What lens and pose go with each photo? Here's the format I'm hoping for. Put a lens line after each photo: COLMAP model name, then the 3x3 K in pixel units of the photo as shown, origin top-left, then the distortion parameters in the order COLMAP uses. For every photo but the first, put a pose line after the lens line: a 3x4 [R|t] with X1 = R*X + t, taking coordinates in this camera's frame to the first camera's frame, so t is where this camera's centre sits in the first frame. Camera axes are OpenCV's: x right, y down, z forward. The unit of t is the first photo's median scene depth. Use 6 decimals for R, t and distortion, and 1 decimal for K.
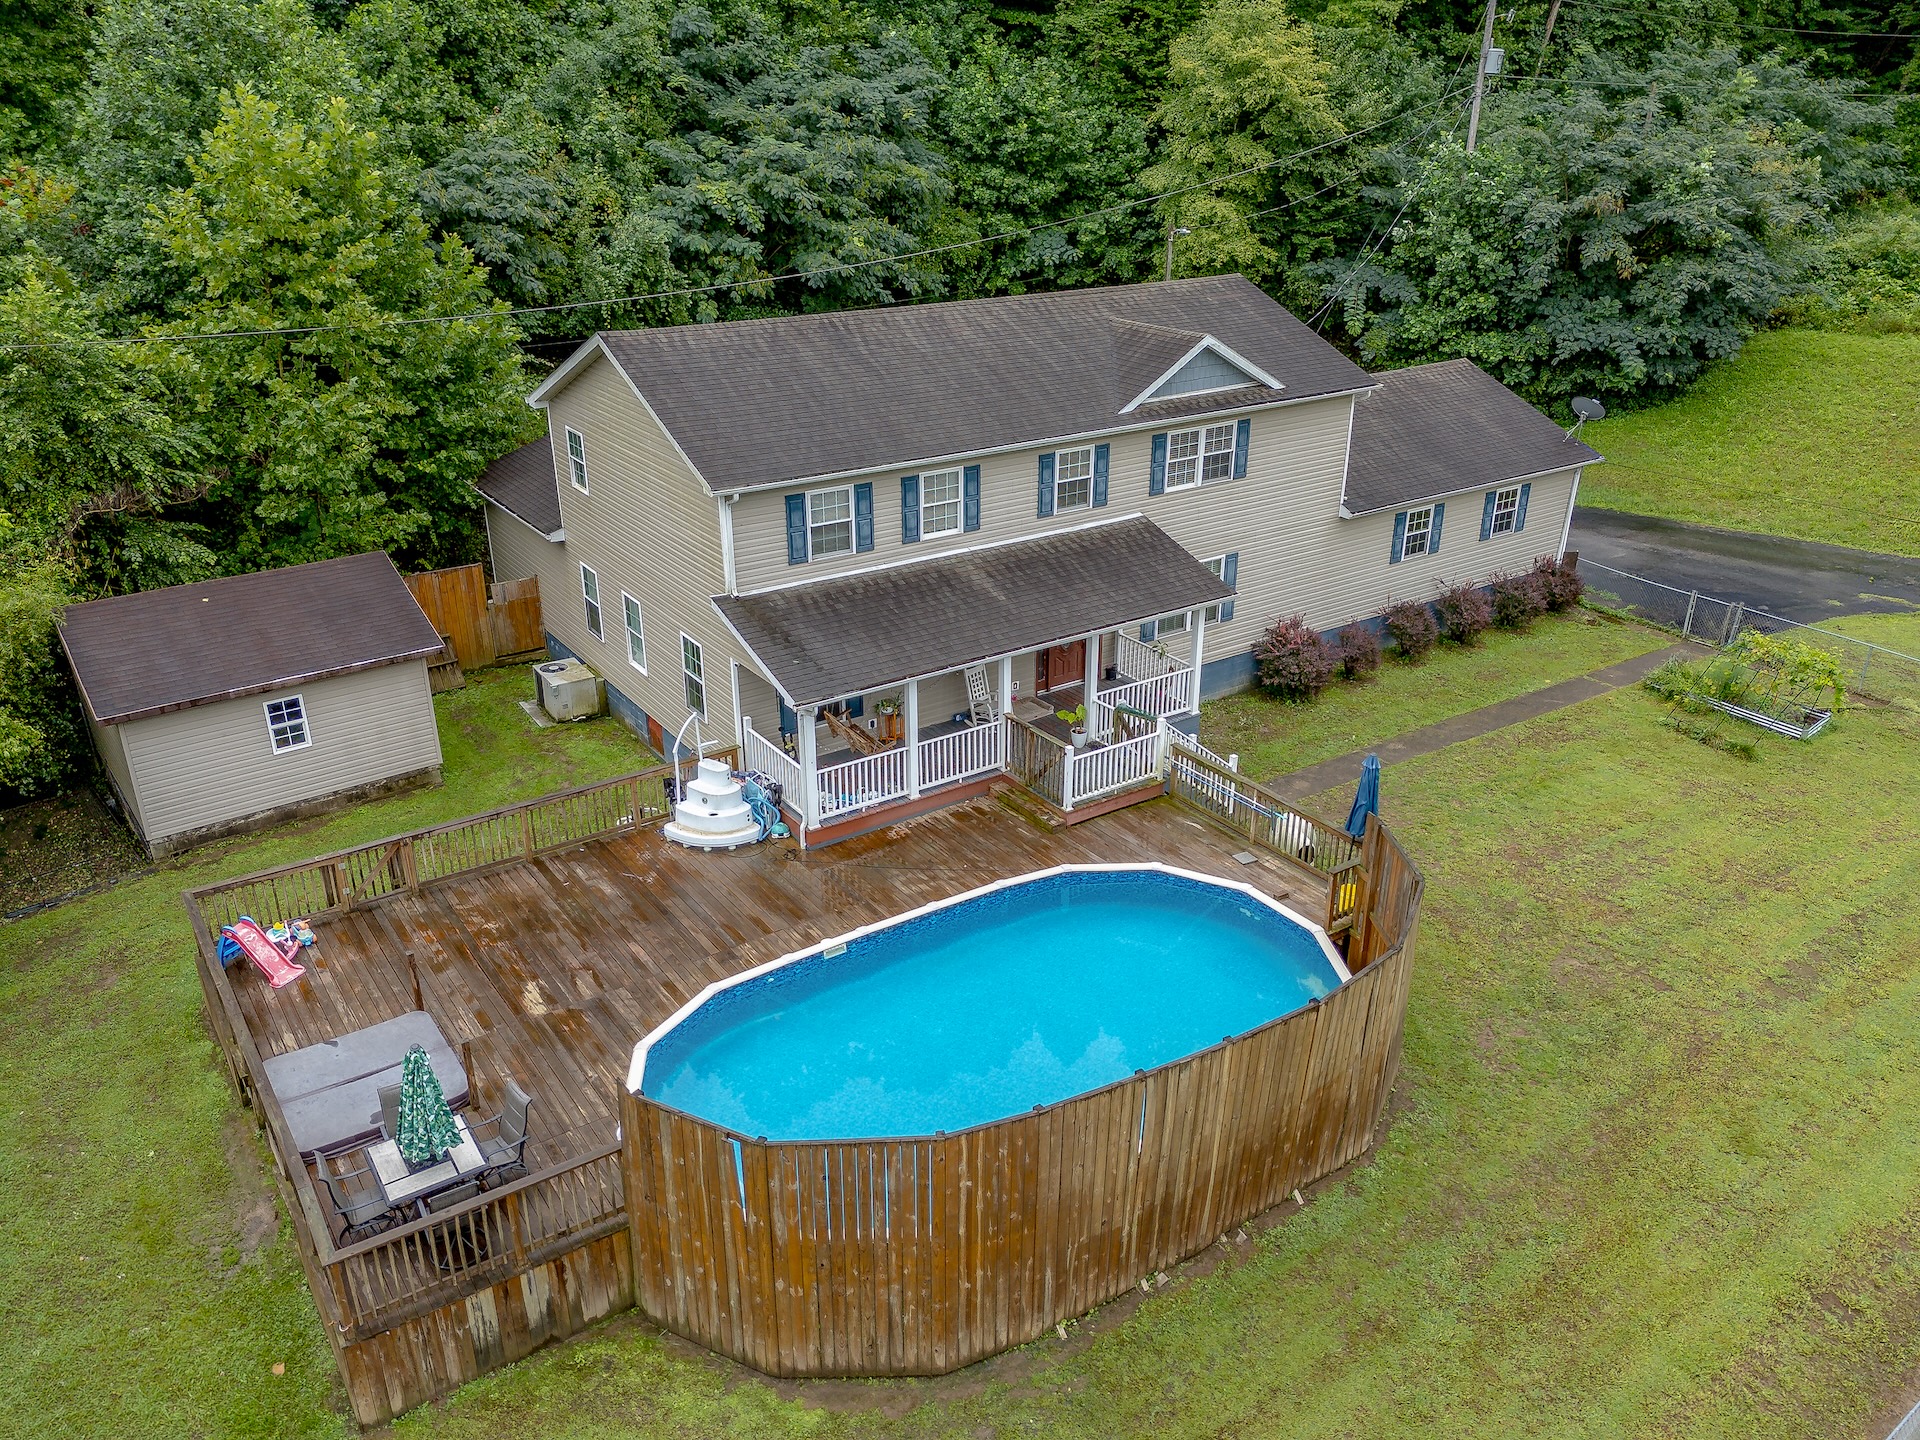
lens RADIAL K [[1411.9, 0, 953.9], [0, 1411.9, 733.3], [0, 0, 1]] dist [0.065915, -0.061187]
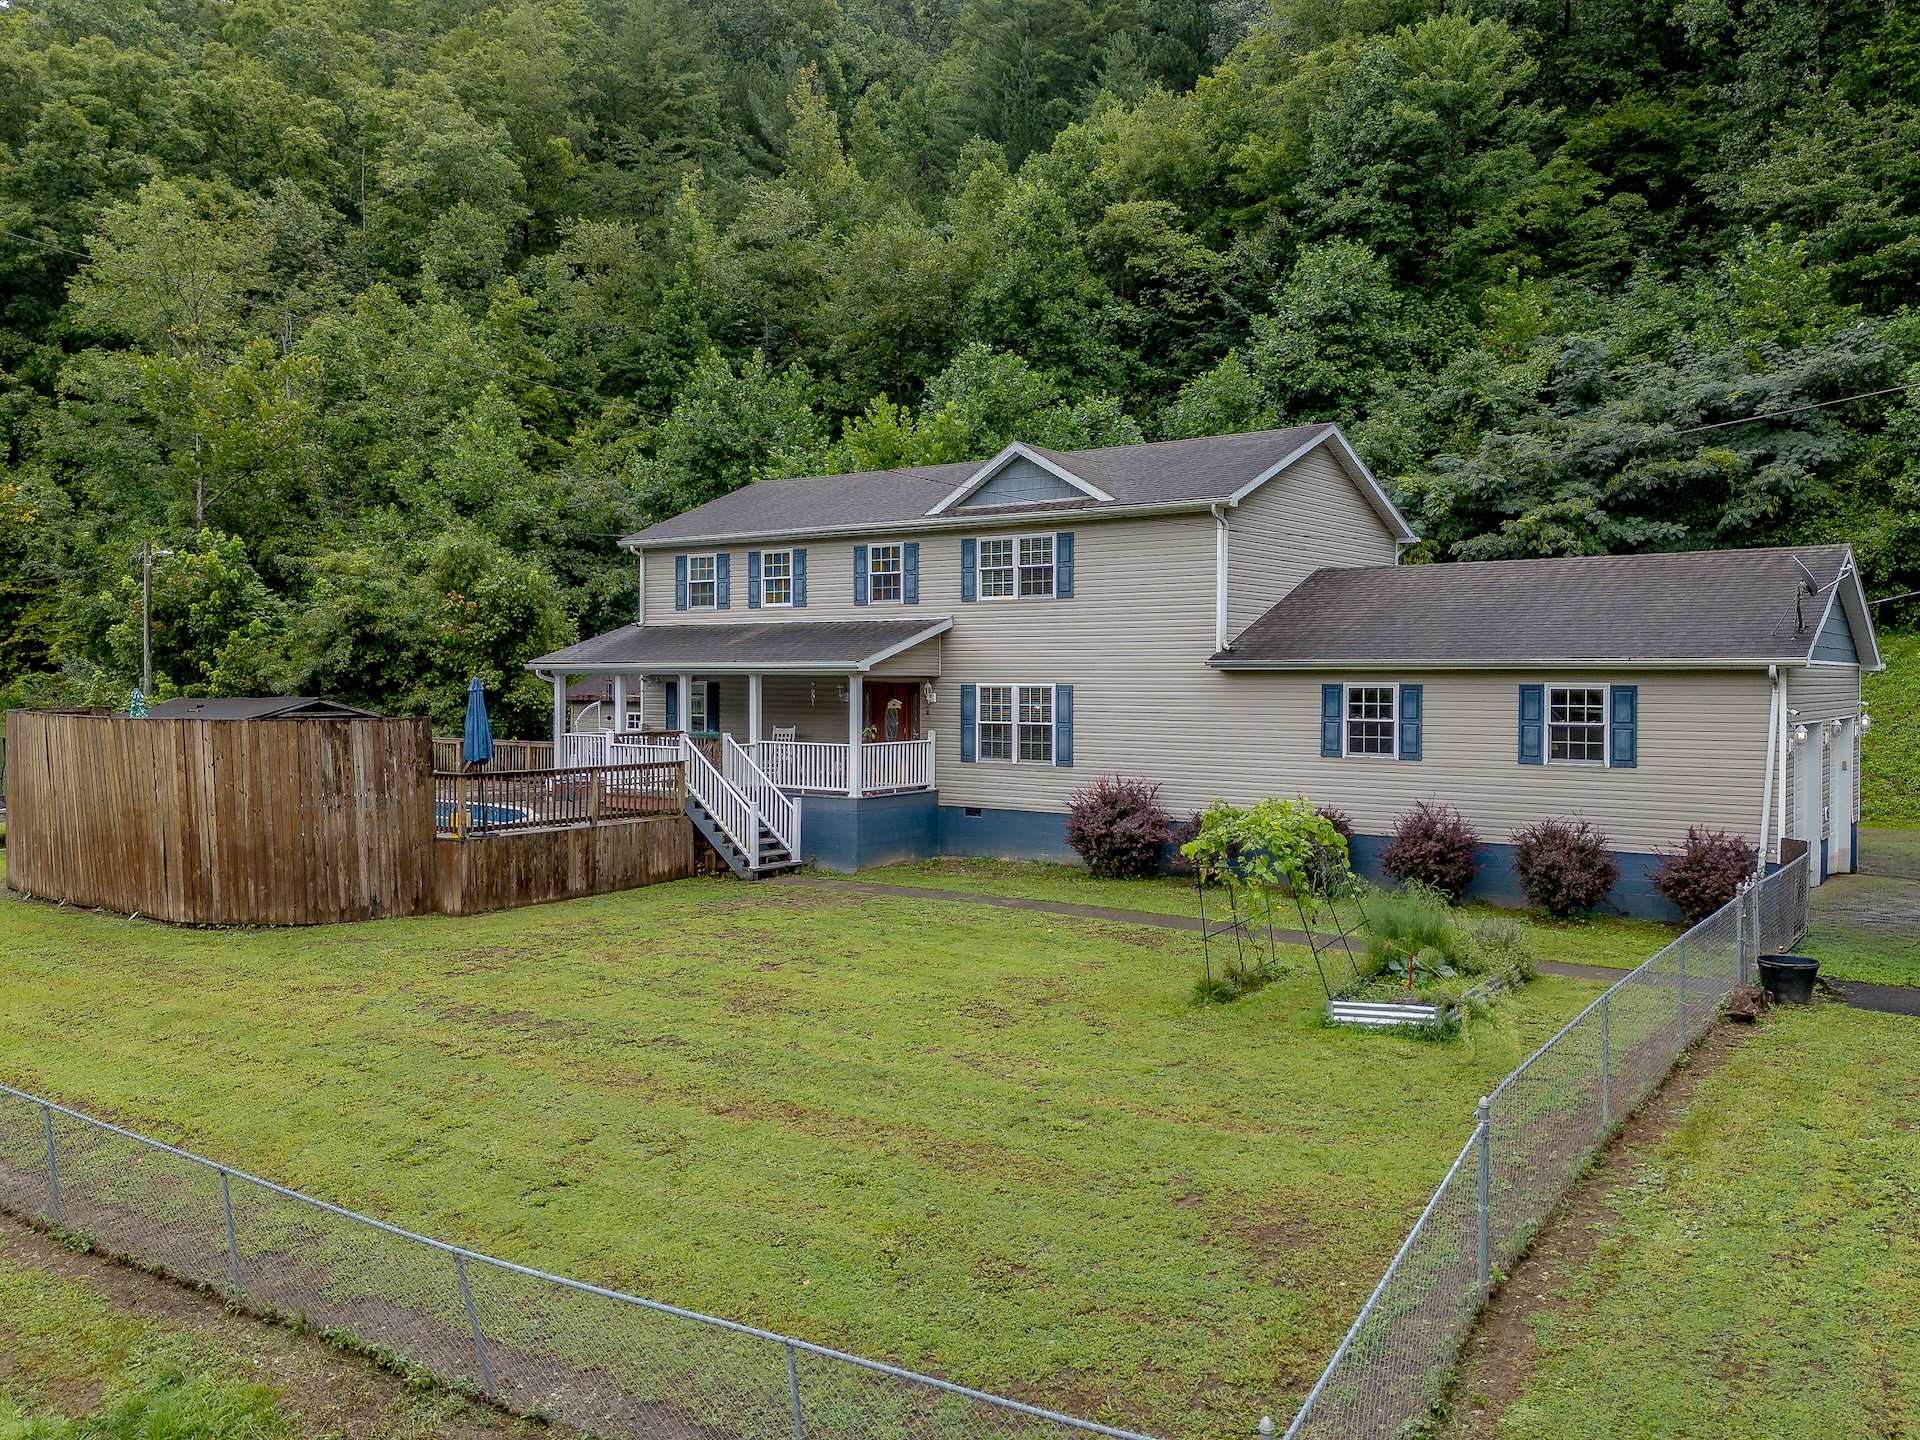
lens RADIAL K [[1497.1, 0, 1014.8], [0, 1497.1, 702.7], [0, 0, 1]] dist [0.058841, -0.044249]
pose [[0.356665, 0.020331, -0.934011, 1.136533], [-0.389127, 0.912144, -0.128739, 0.014796], [0.849335, 0.409365, 0.333241, 0.728256]]
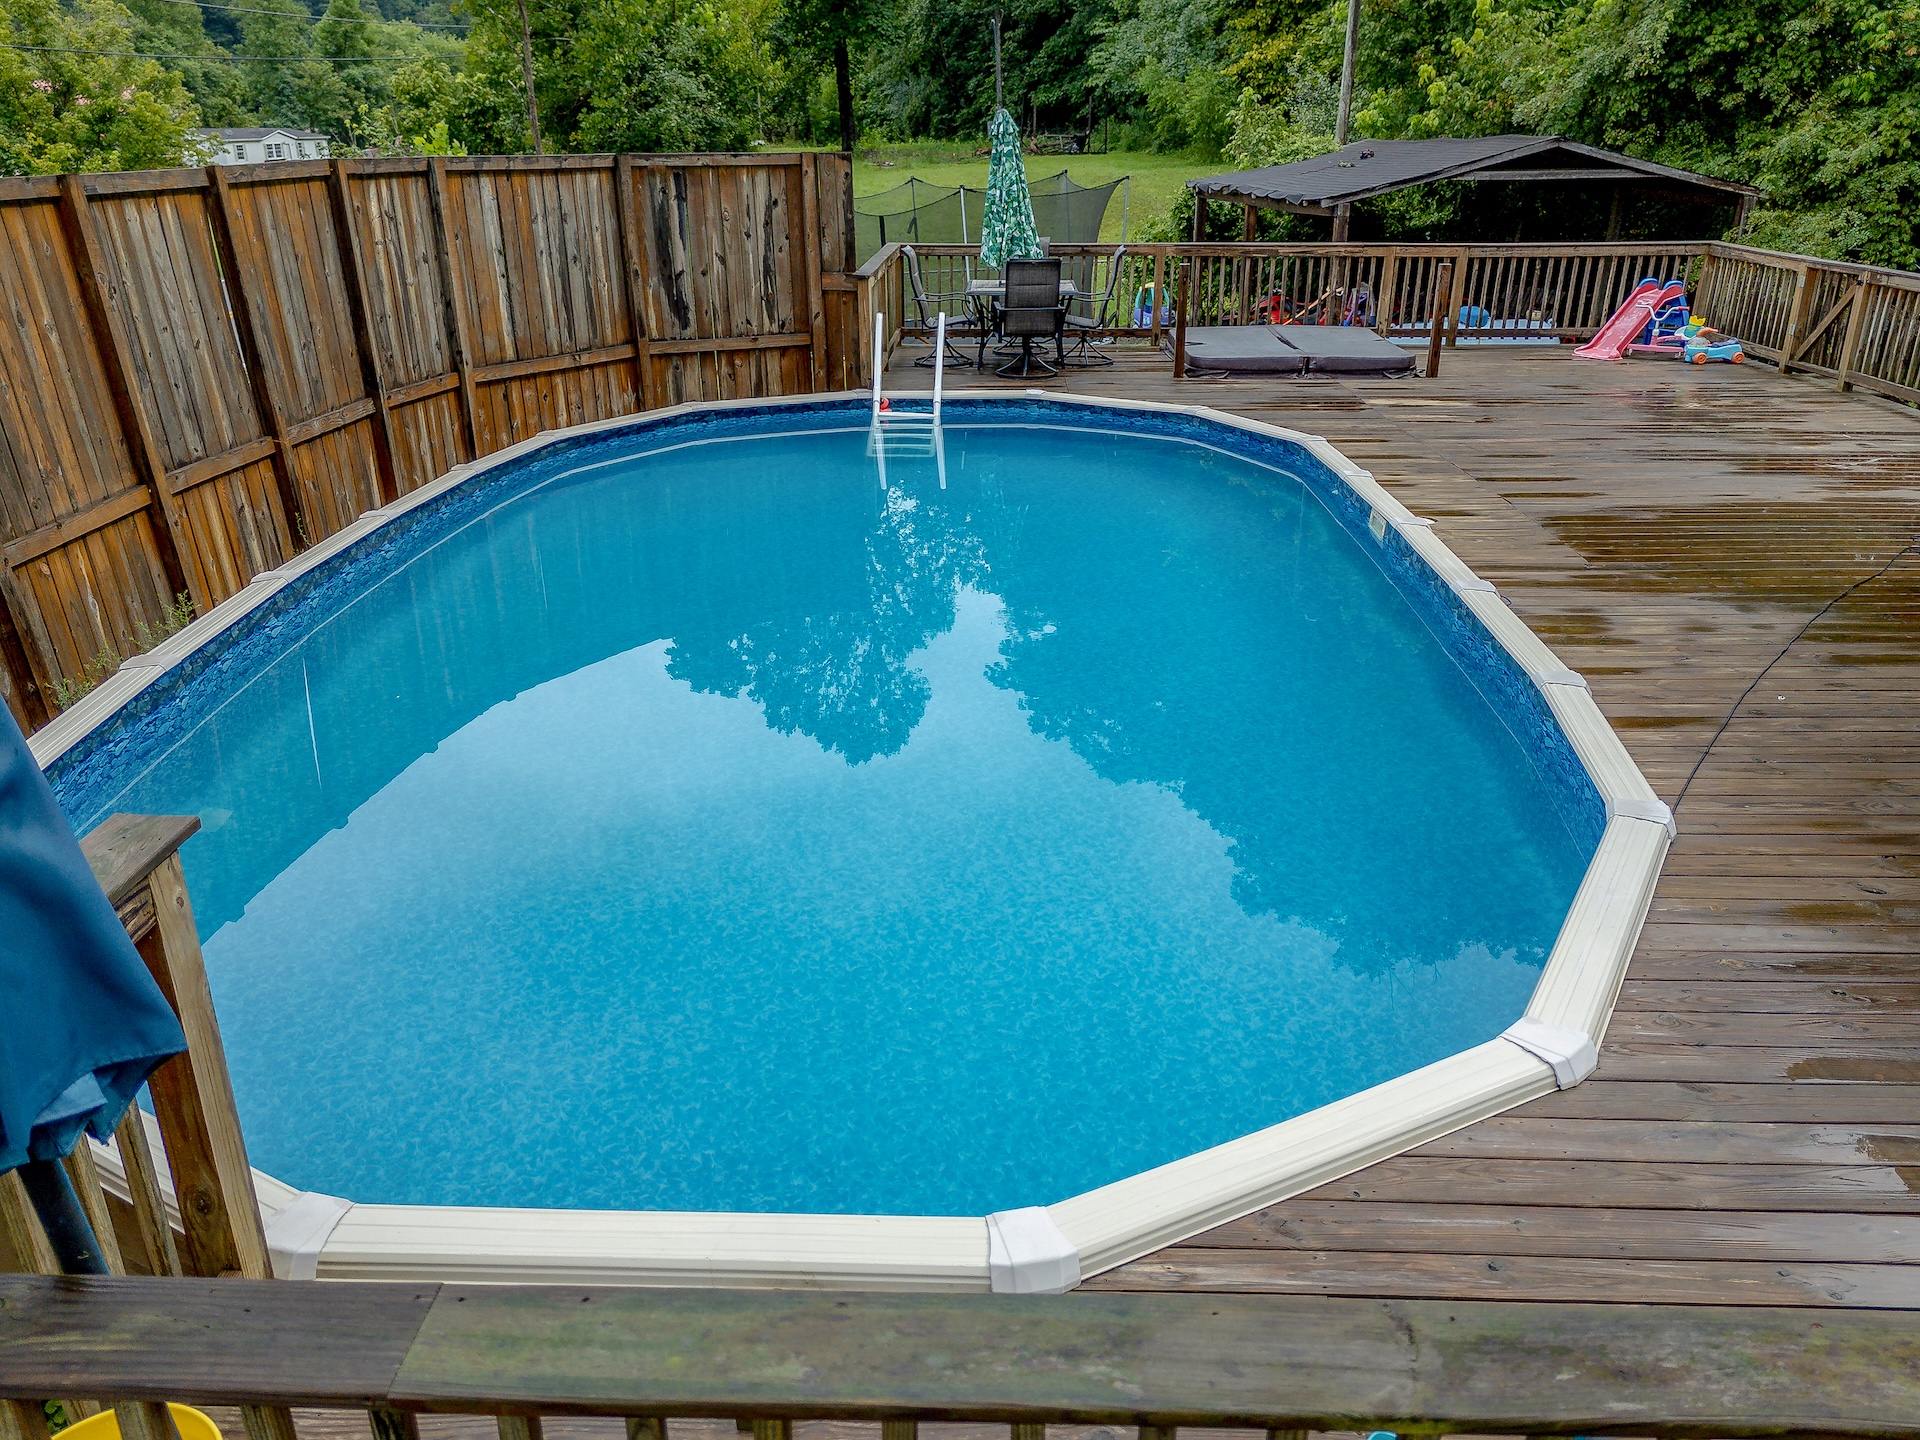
lens RADIAL K [[1411.9, 0, 952.0], [0, 1411.9, 720.7], [0, 0, 1]] dist [0.065915, -0.061187]
pose [[-0.582636, 0.318049, -0.747917, 0.235024], [-0.330668, 0.747873, 0.575625, 0.000295], [0.742424, 0.582692, -0.330570, 0.805122]]
